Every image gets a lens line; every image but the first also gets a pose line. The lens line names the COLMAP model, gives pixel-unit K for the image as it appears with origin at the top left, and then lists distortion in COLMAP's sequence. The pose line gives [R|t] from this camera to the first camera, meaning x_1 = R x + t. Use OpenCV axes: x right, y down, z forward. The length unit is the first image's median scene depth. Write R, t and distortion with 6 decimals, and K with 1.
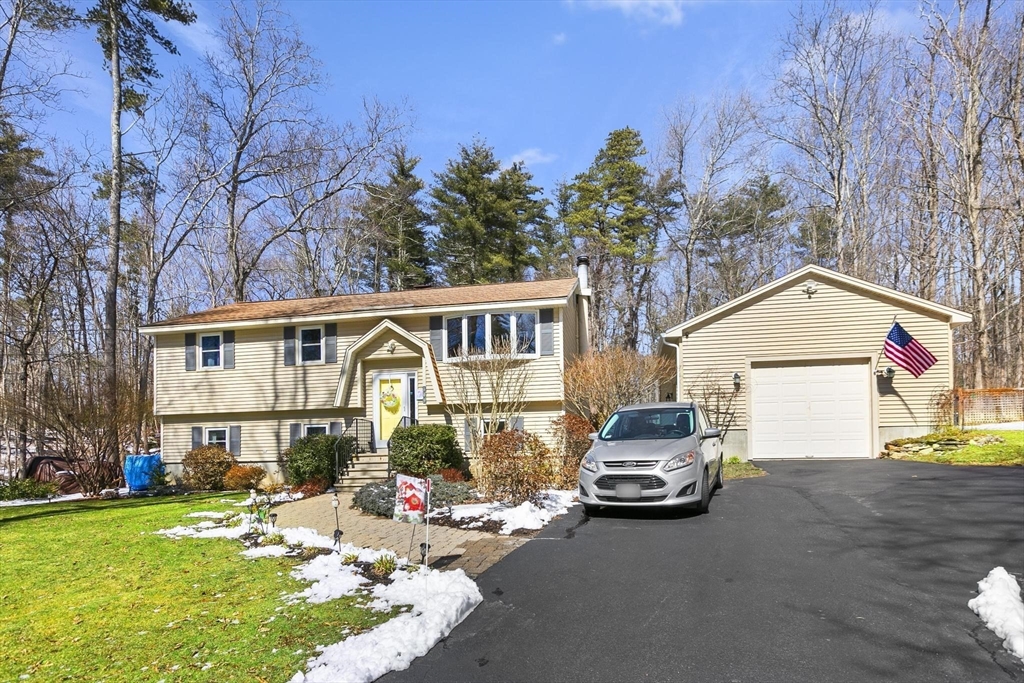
lens RADIAL K [[596.8, 0, 509.4], [0, 596.8, 357.1], [0, 0, 1]] dist [0.002243, 0.001338]
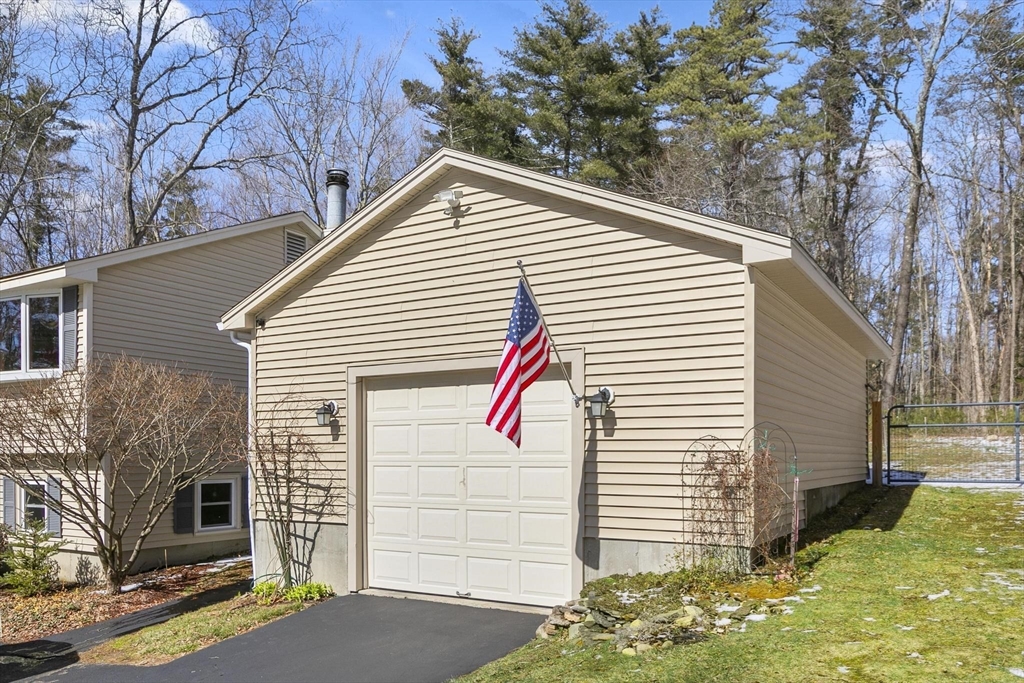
lens RADIAL K [[817.0, 0, 512.0], [0, 817.0, 341.5], [0, 0, 1]] dist [0.003094, -0.000868]
pose [[0.938671, -0.043009, -0.342120, 0.730492], [0.057967, 0.997752, 0.033614, -0.033419], [0.339905, -0.051384, 0.939055, 0.452125]]
